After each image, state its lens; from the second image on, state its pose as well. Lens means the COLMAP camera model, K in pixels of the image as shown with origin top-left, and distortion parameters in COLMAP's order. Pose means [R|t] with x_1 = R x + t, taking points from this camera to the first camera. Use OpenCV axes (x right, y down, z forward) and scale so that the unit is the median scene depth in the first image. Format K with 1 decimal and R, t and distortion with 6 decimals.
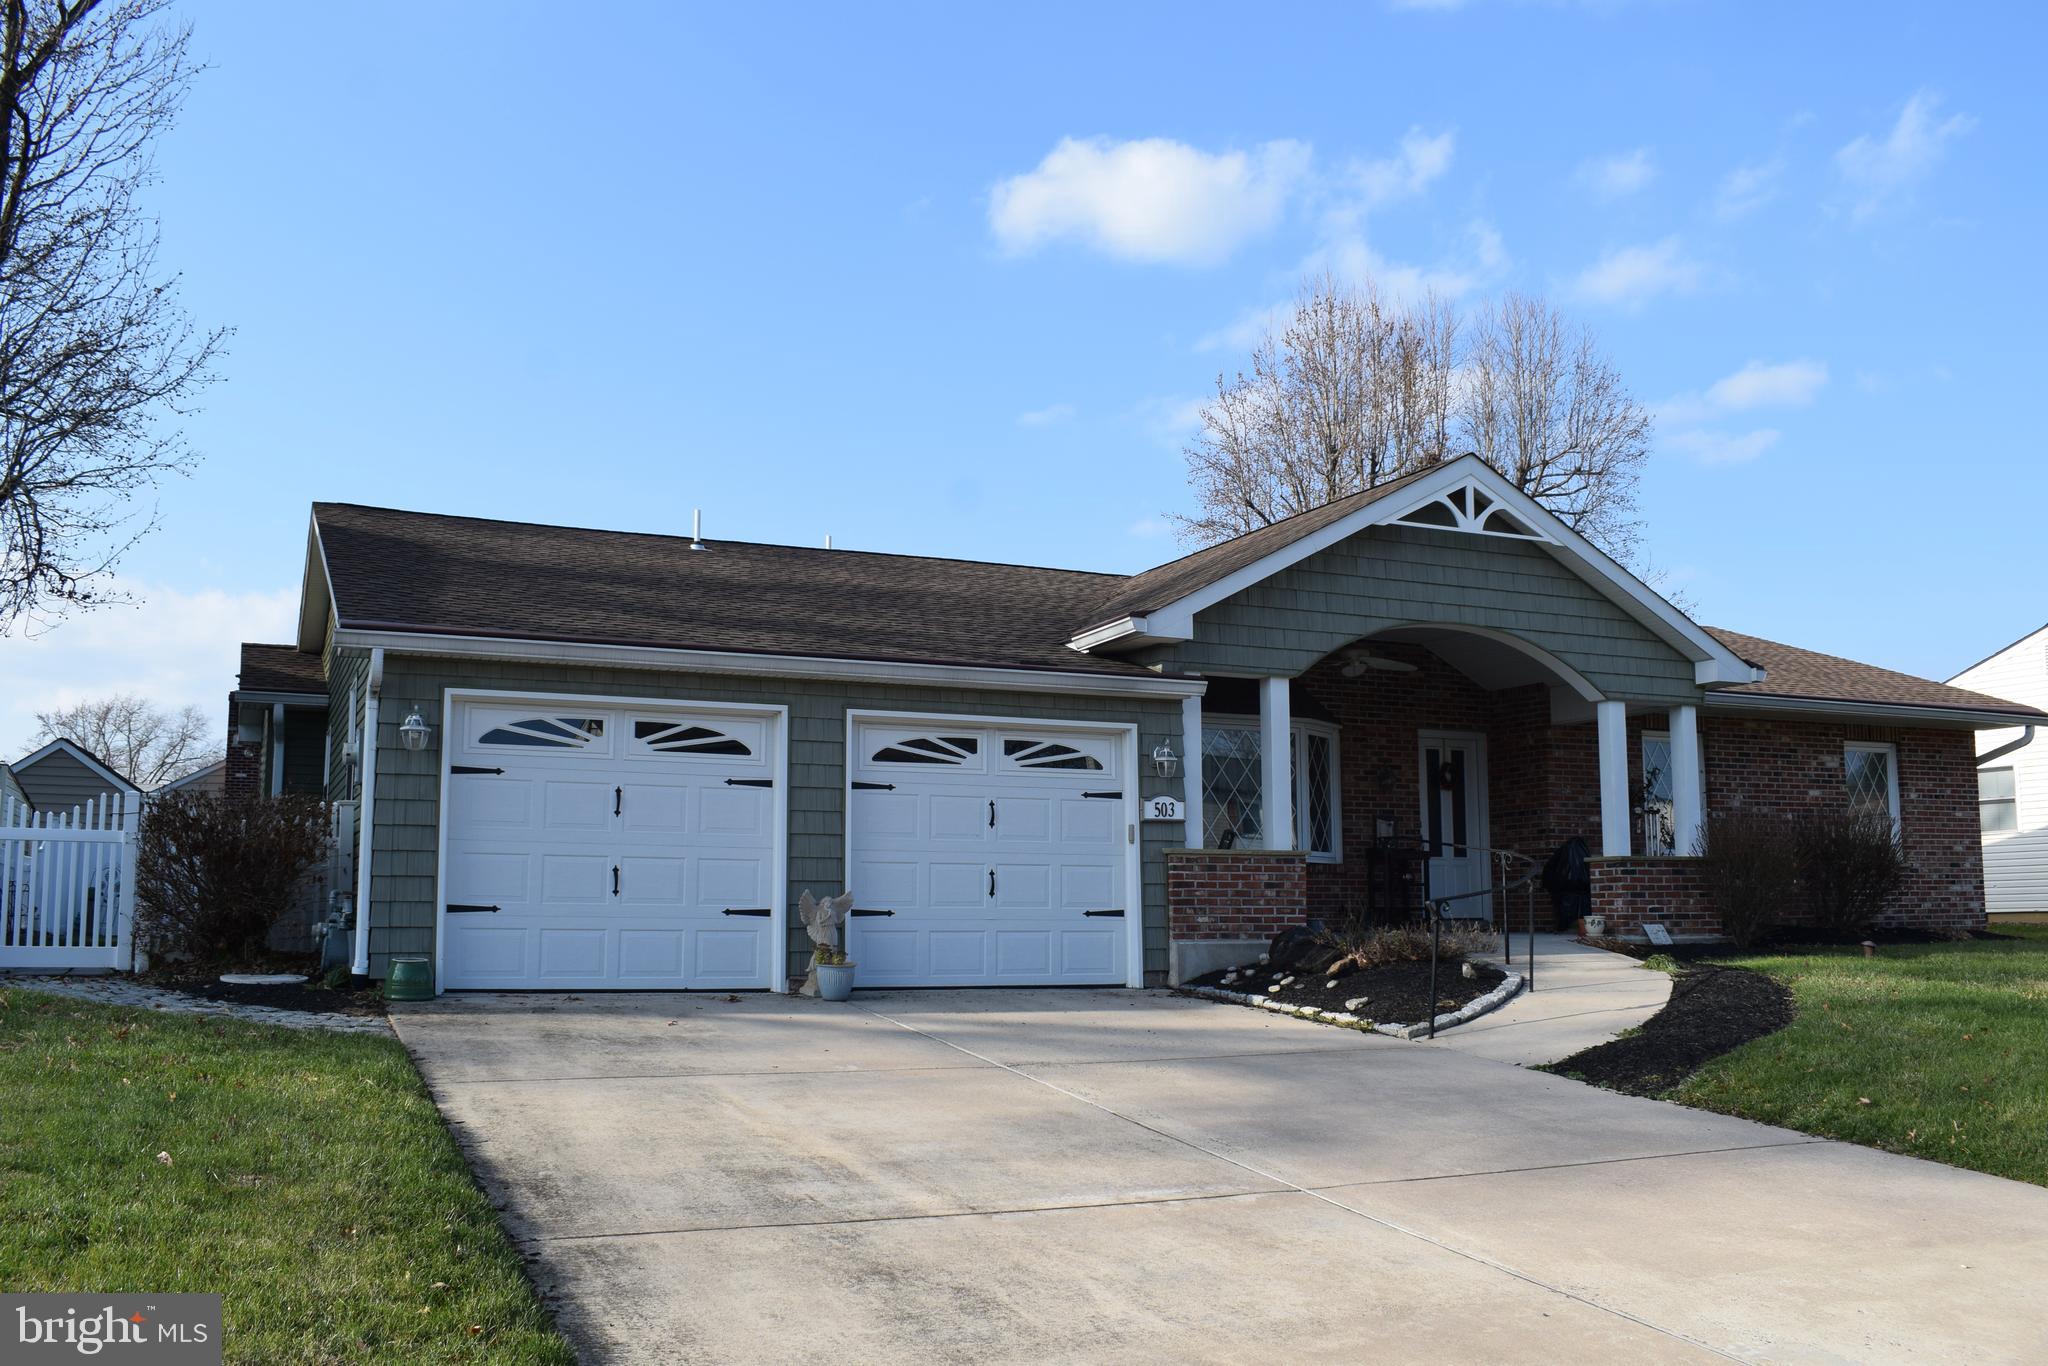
lens RADIAL K [[1791.7, 0, 1024.0], [0, 1791.7, 683.0], [0, 0, 1]] dist [-0.088496, 0.012666]
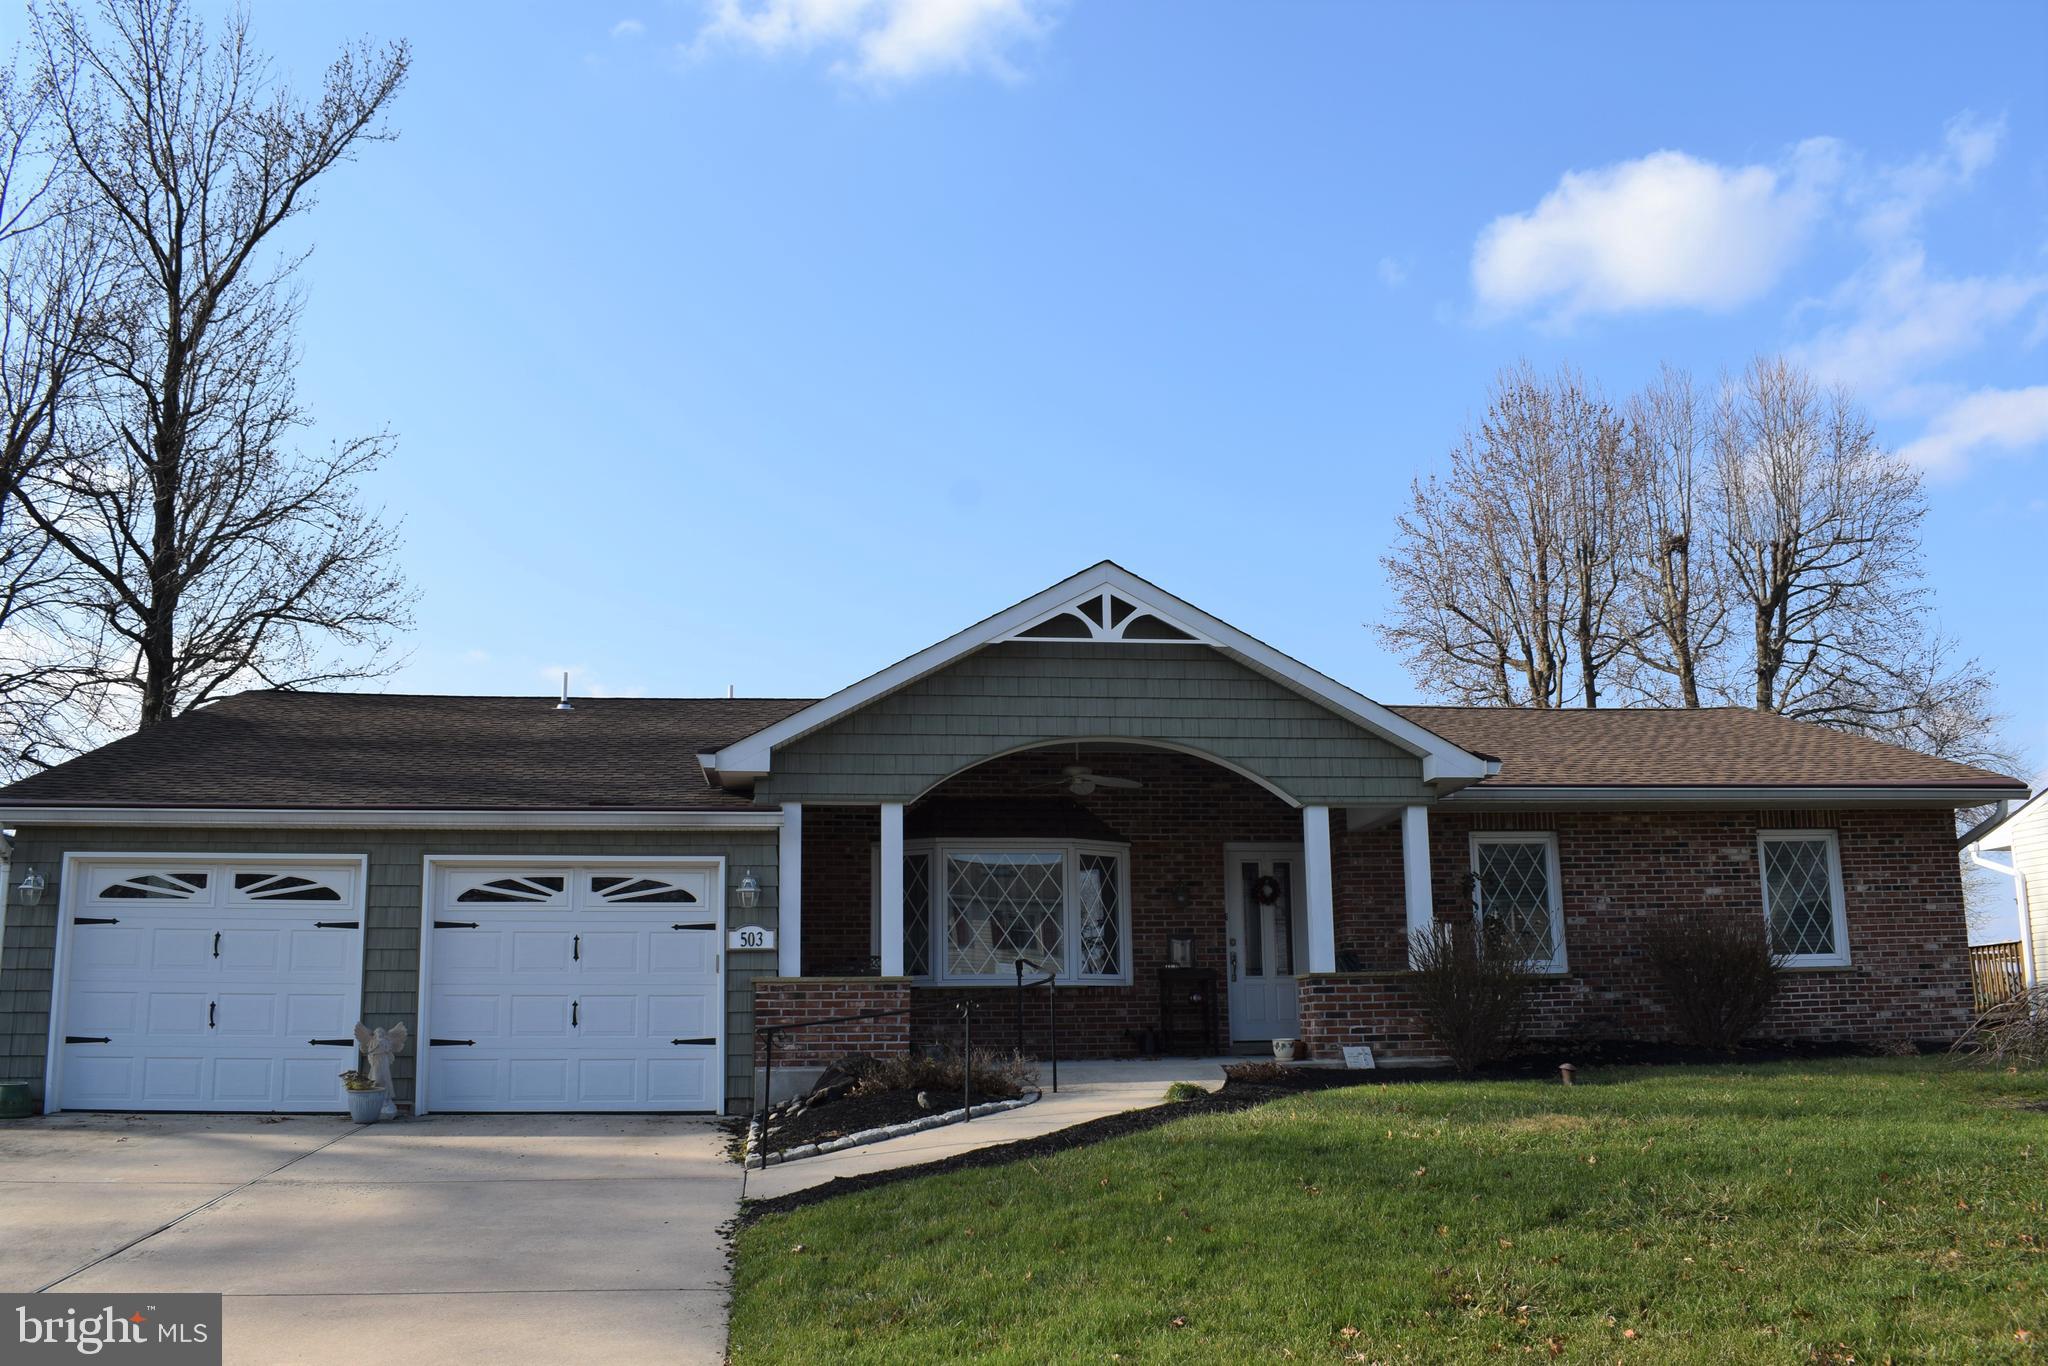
lens RADIAL K [[1751.6, 0, 1024.0], [0, 1751.6, 683.0], [0, 0, 1]] dist [-0.090382, 0.012204]
pose [[0.954125, -0.073446, -0.290259, 0.514718], [0.052565, 0.995480, -0.079103, 0.011635], [0.294757, 0.060217, 0.953673, 0.082463]]
